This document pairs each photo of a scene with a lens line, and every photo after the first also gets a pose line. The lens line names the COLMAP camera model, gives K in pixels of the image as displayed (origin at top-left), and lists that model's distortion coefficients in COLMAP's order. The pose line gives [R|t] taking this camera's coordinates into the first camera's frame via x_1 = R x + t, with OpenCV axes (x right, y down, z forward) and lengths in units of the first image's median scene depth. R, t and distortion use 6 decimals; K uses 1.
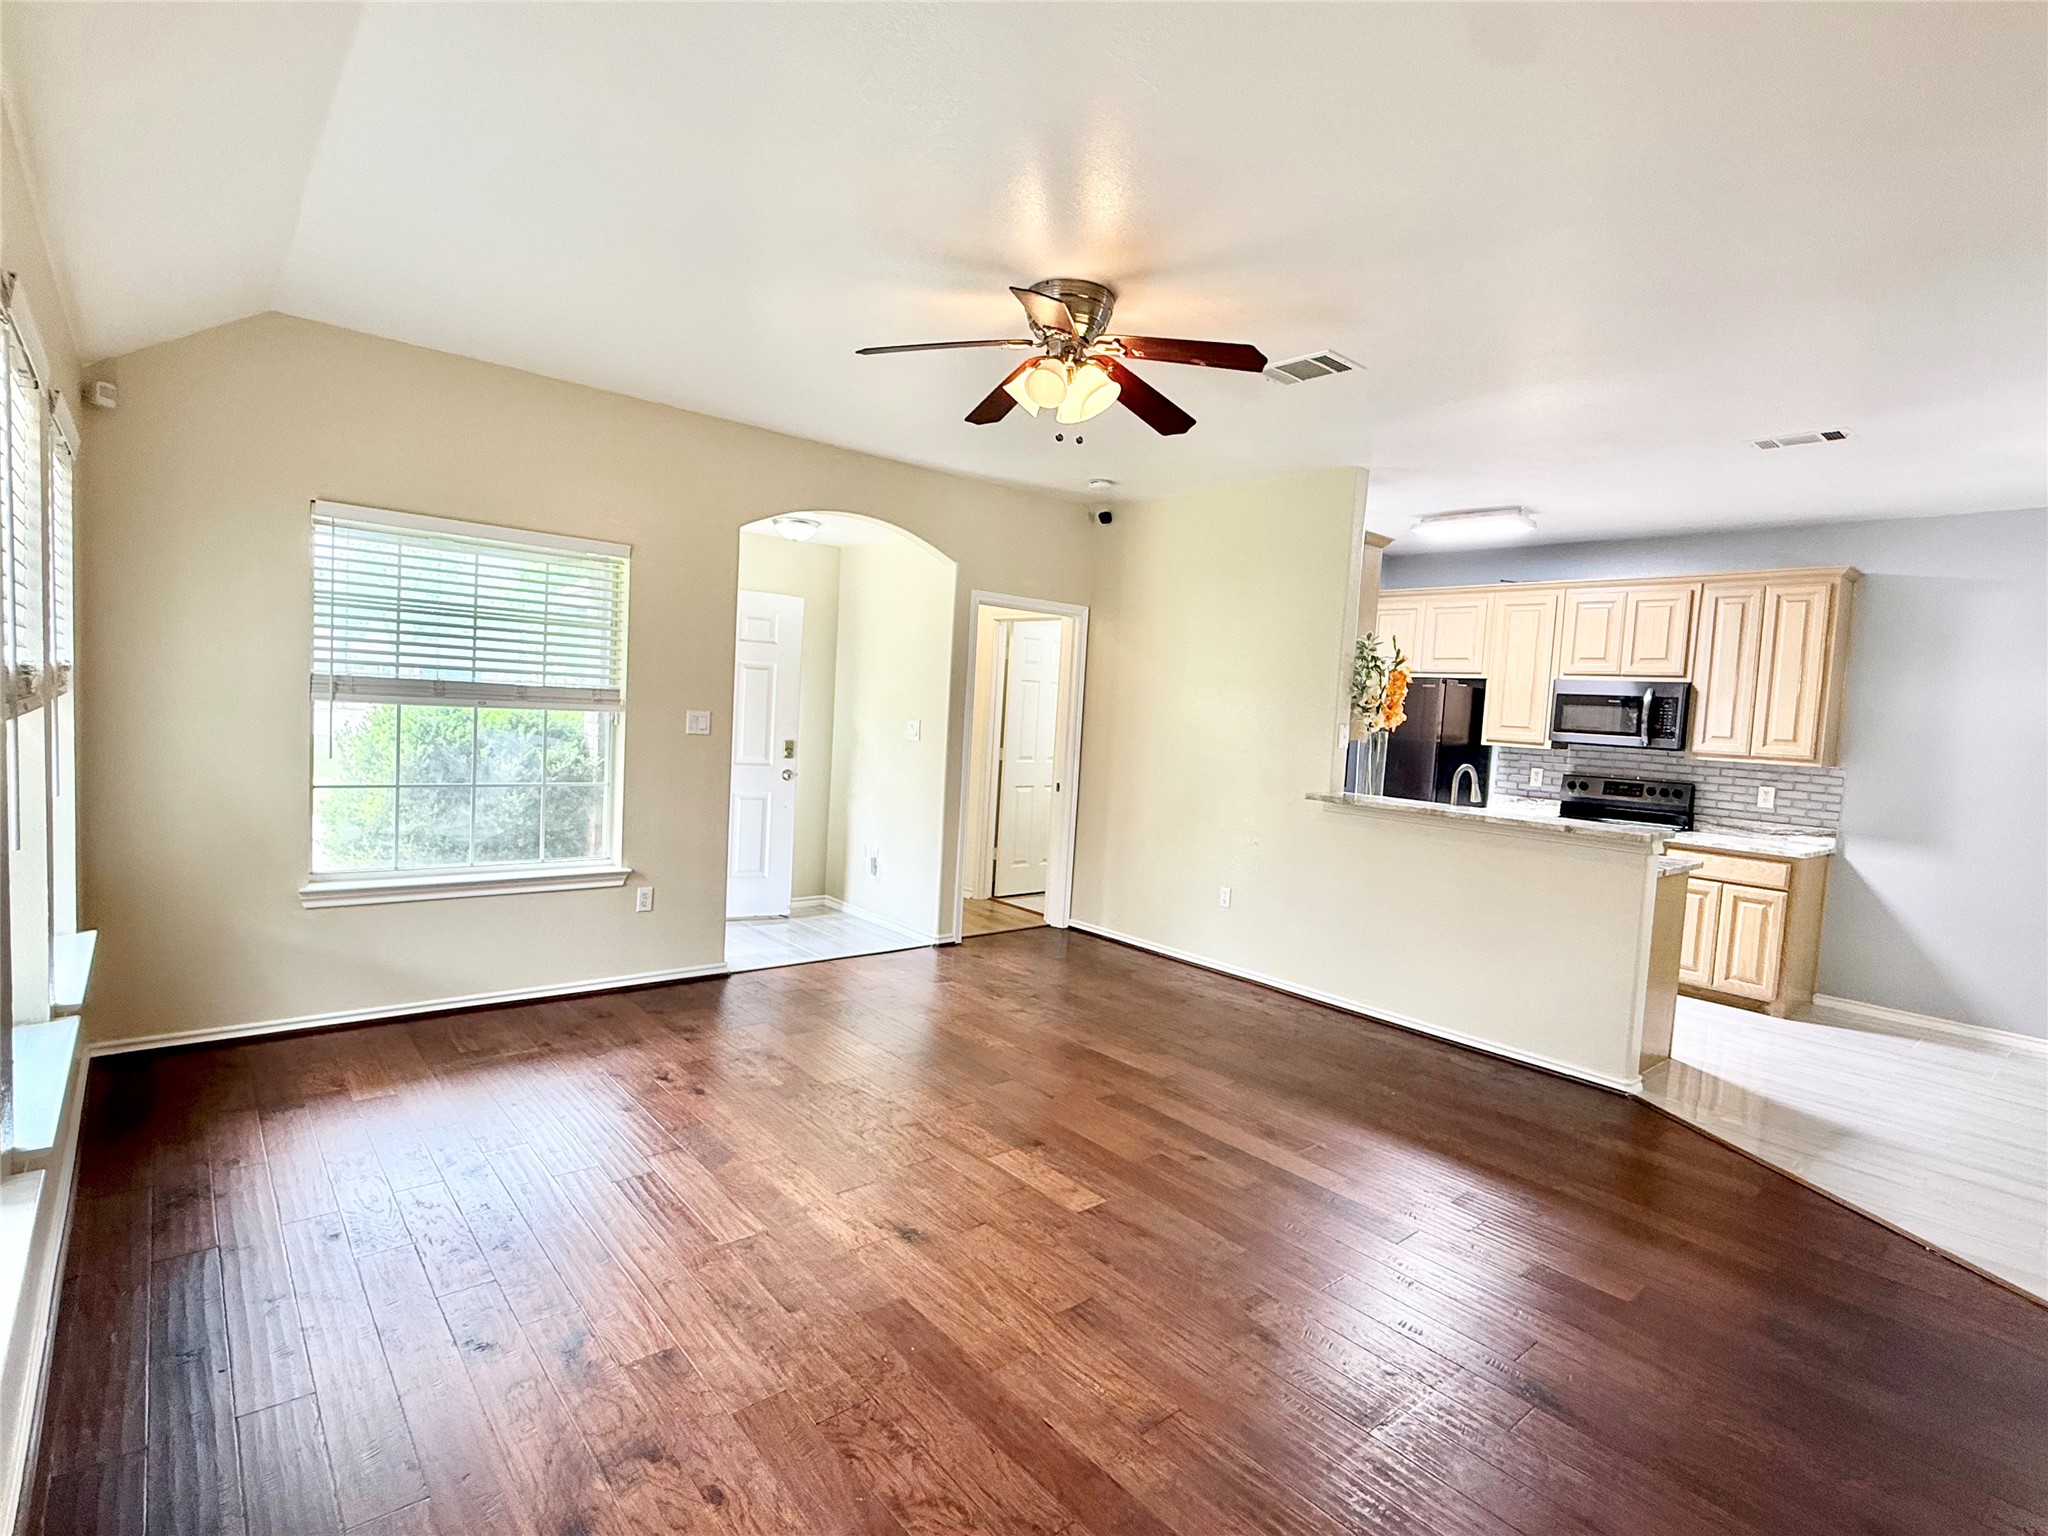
lens RADIAL K [[1008.4, 0, 1025.4], [0, 1008.4, 774.9], [0, 0, 1]] dist [0.000222, -0.000545]
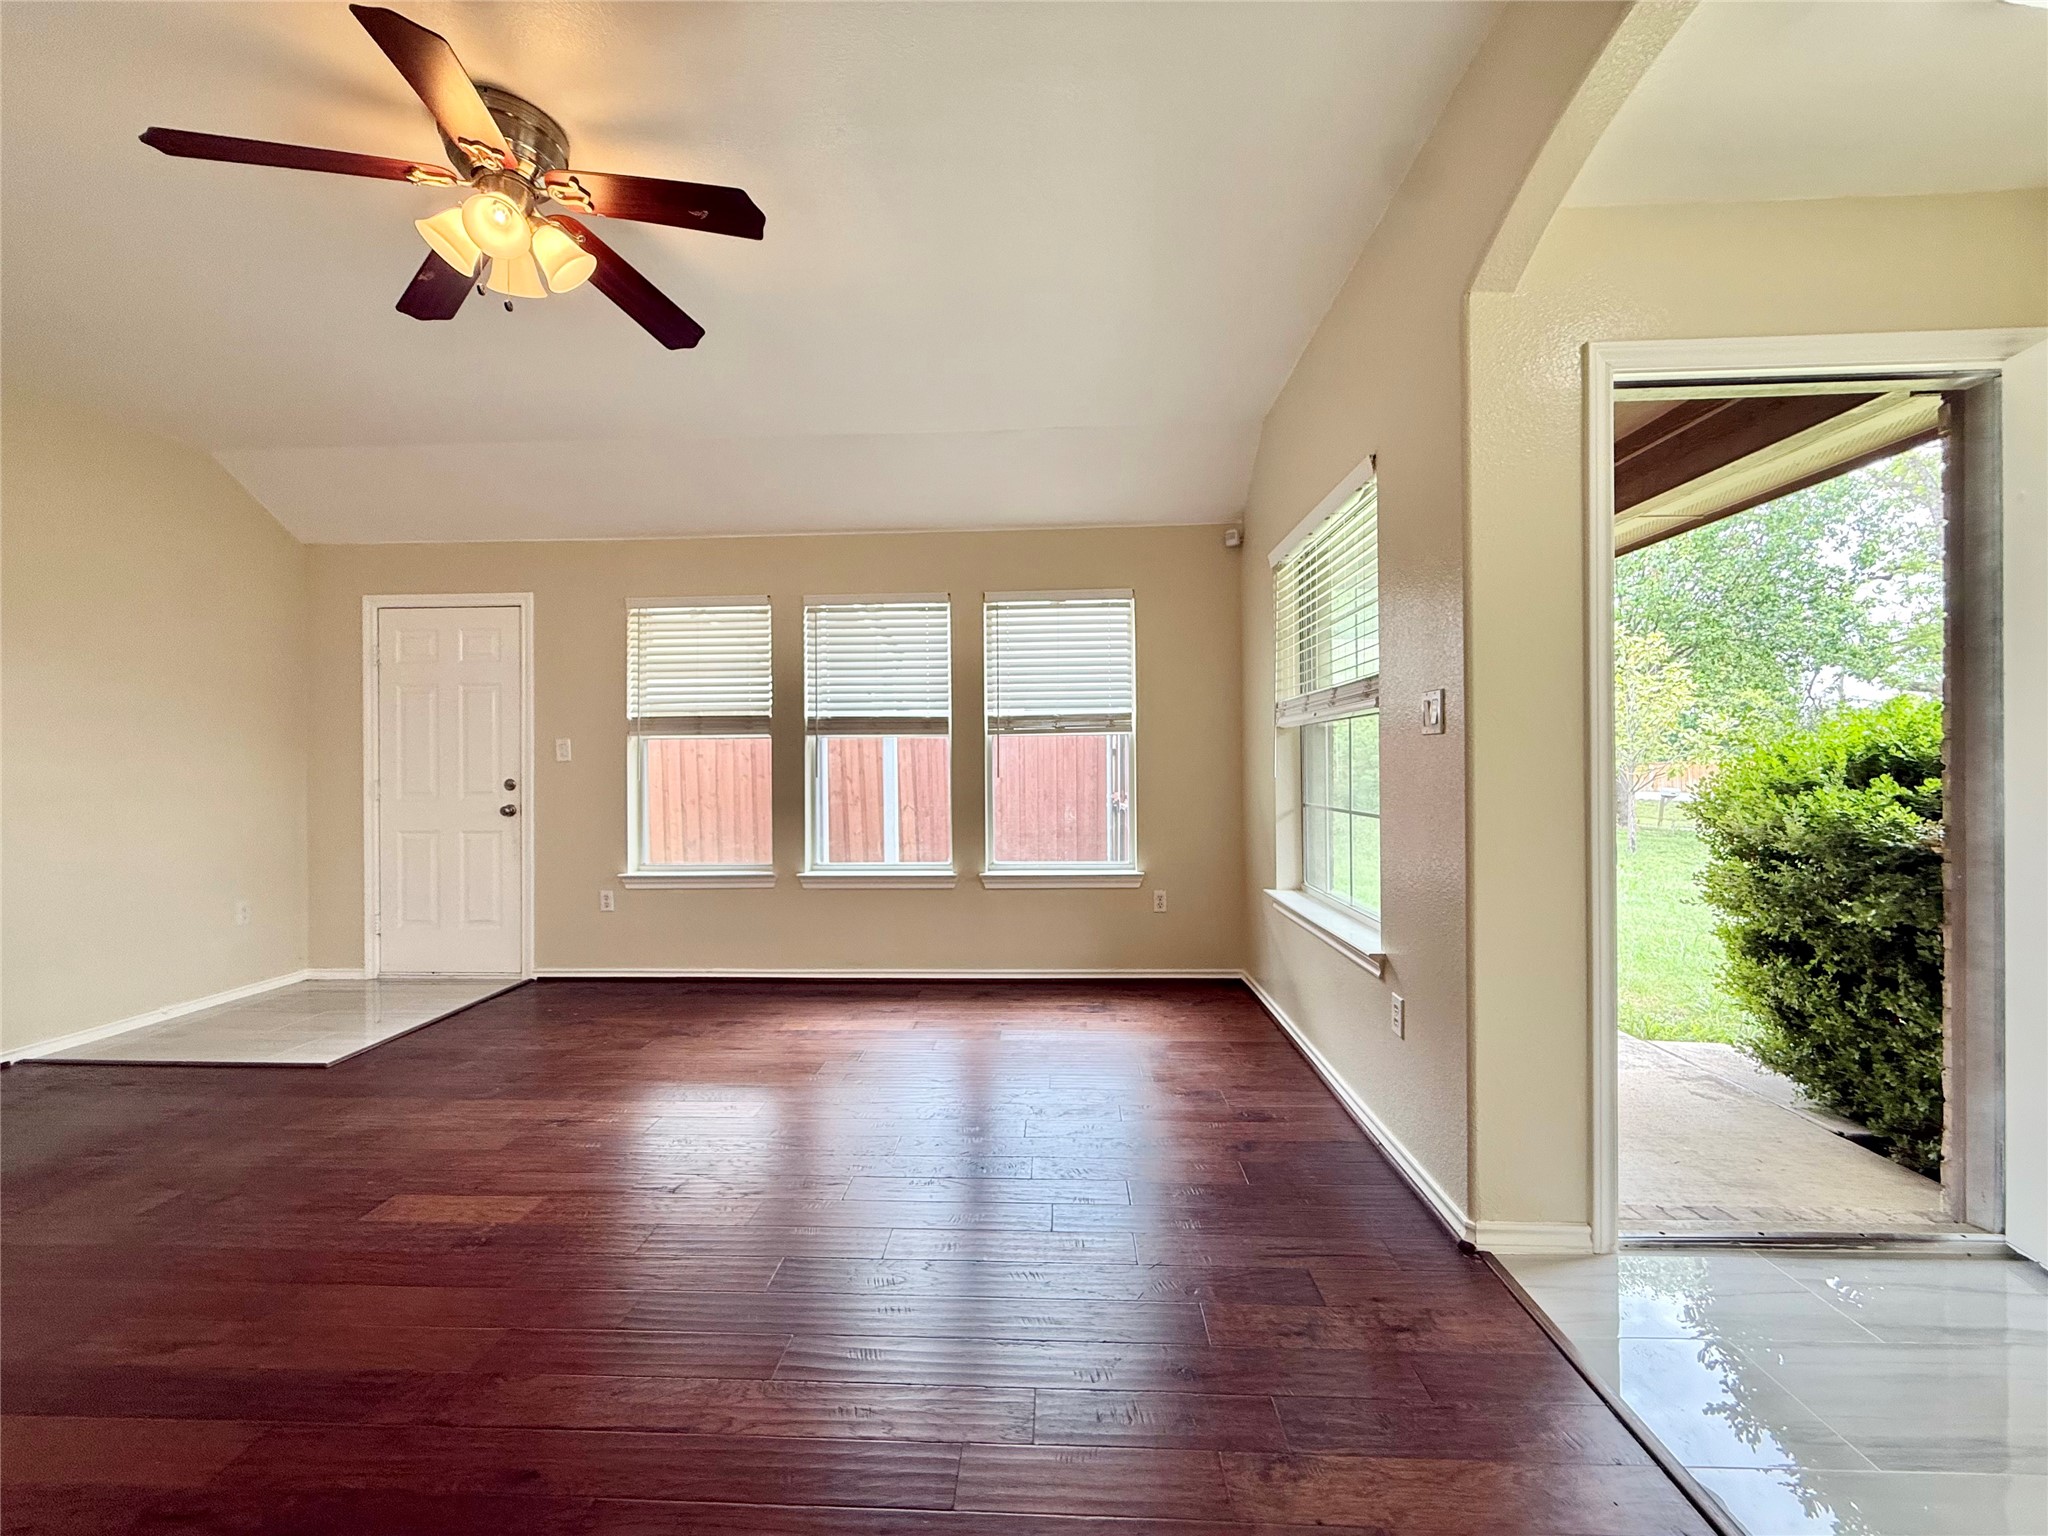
lens RADIAL K [[820.7, 0, 1018.2], [0, 820.7, 766.0], [0, 0, 1]] dist [0.003681, -0.001245]
pose [[-0.685776, -0.050455, -0.726062, 0.119963], [-0.080911, 0.996696, 0.007160, -0.007501], [0.723301, 0.063656, -0.687592, 0.995754]]
